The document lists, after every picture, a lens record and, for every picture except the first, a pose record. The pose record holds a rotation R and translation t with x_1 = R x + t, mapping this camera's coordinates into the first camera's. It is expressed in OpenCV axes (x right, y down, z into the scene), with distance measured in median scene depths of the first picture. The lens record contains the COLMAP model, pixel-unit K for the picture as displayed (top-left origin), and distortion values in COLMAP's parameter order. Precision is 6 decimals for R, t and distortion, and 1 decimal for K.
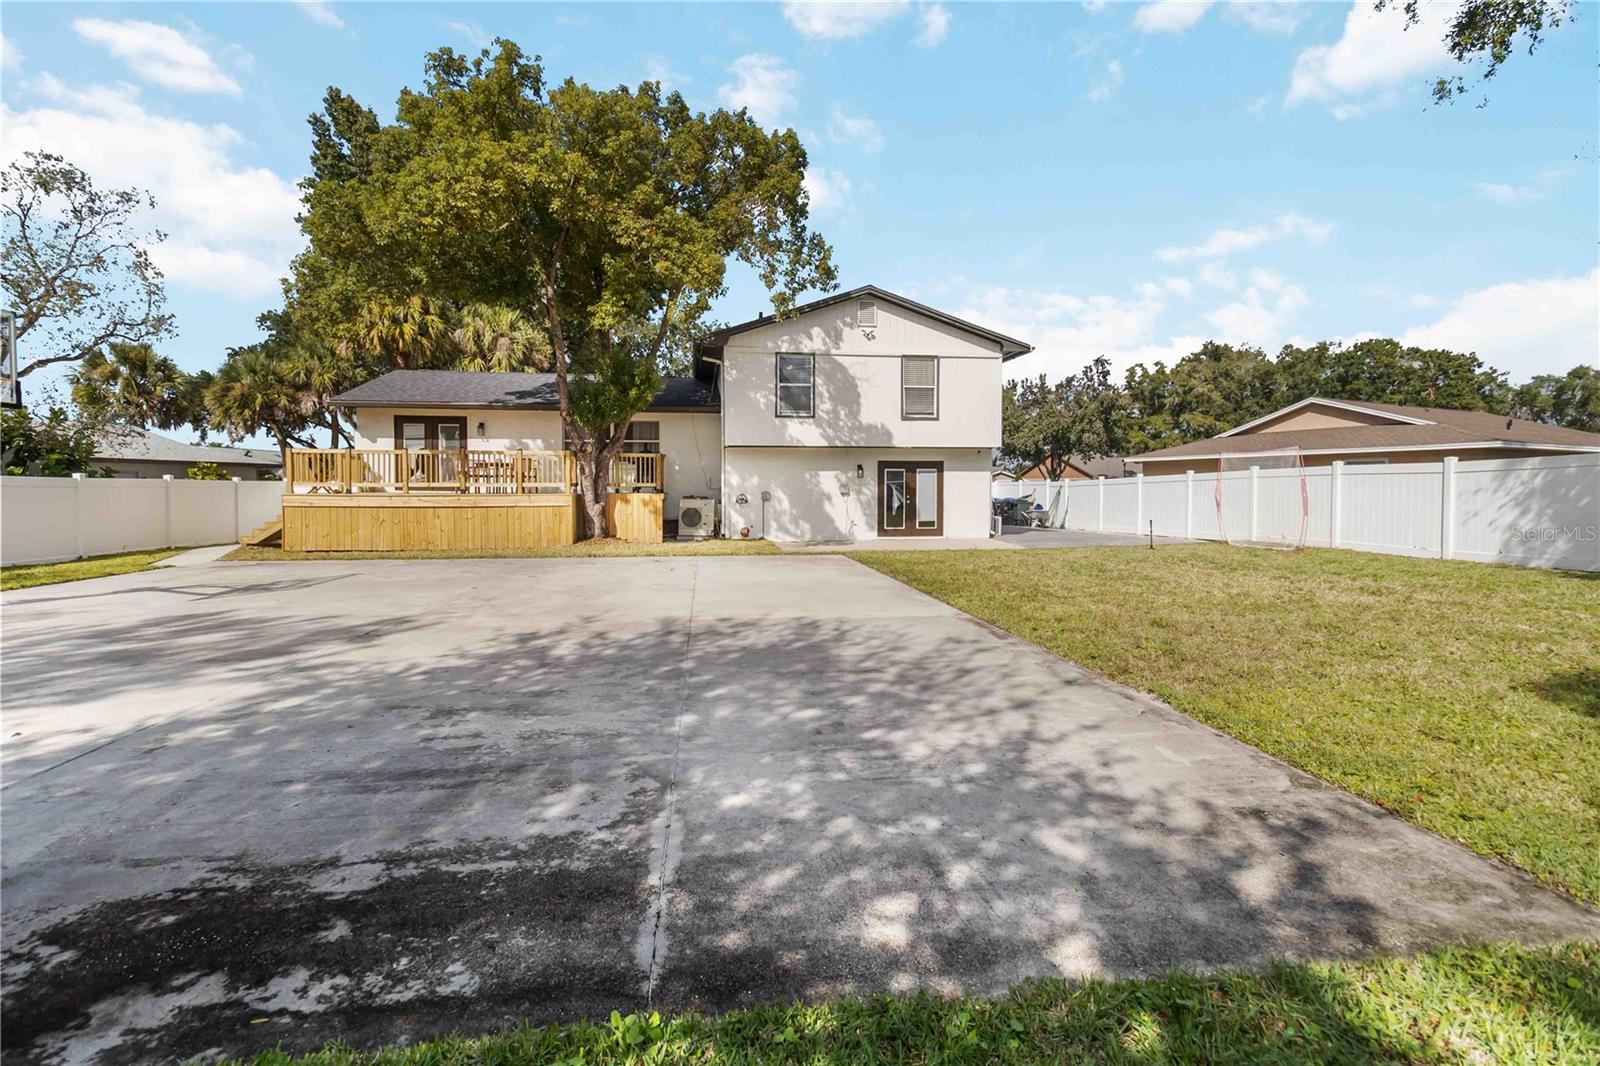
lens RADIAL K [[744.1, 0, 810.3], [0, 744.1, 523.4], [0, 0, 1]] dist [0.003018, 0.000586]
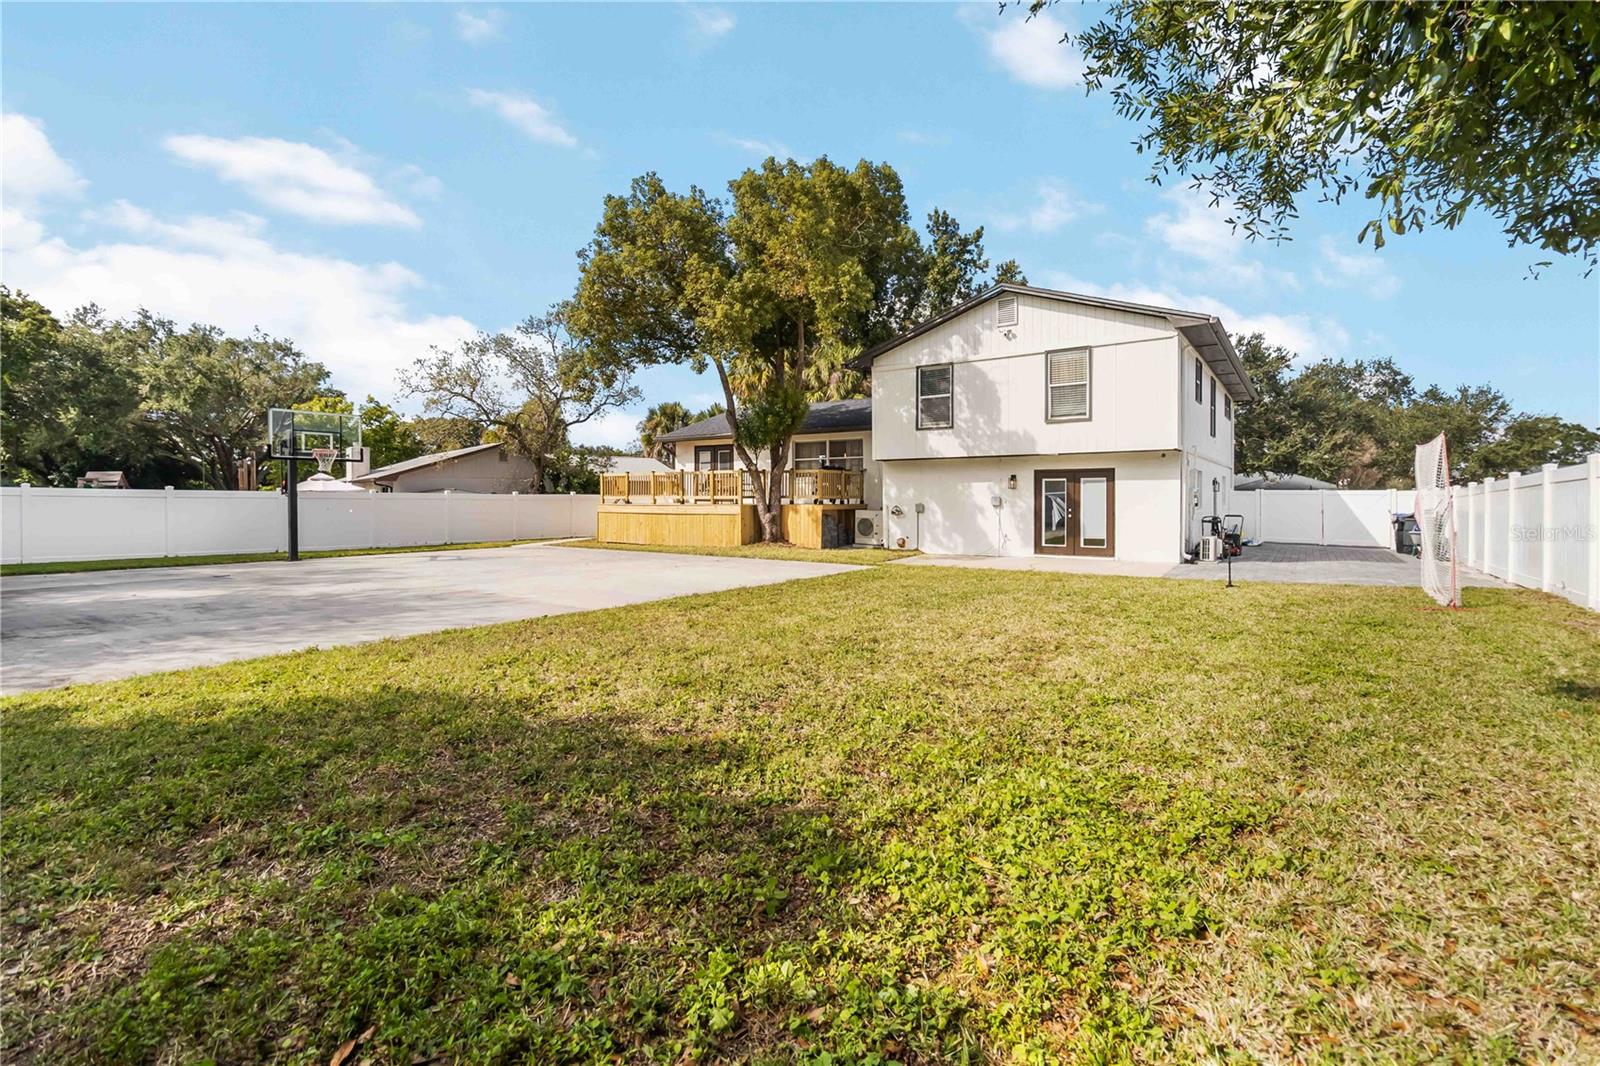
lens RADIAL K [[744.1, 0, 810.3], [0, 744.1, 523.4], [0, 0, 1]] dist [0.003018, 0.000586]
pose [[0.721121, 0.023192, -0.692421, 0.535358], [-0.031163, 0.999514, 0.001023, -0.012064], [0.692108, 0.020840, 0.721493, 0.165773]]
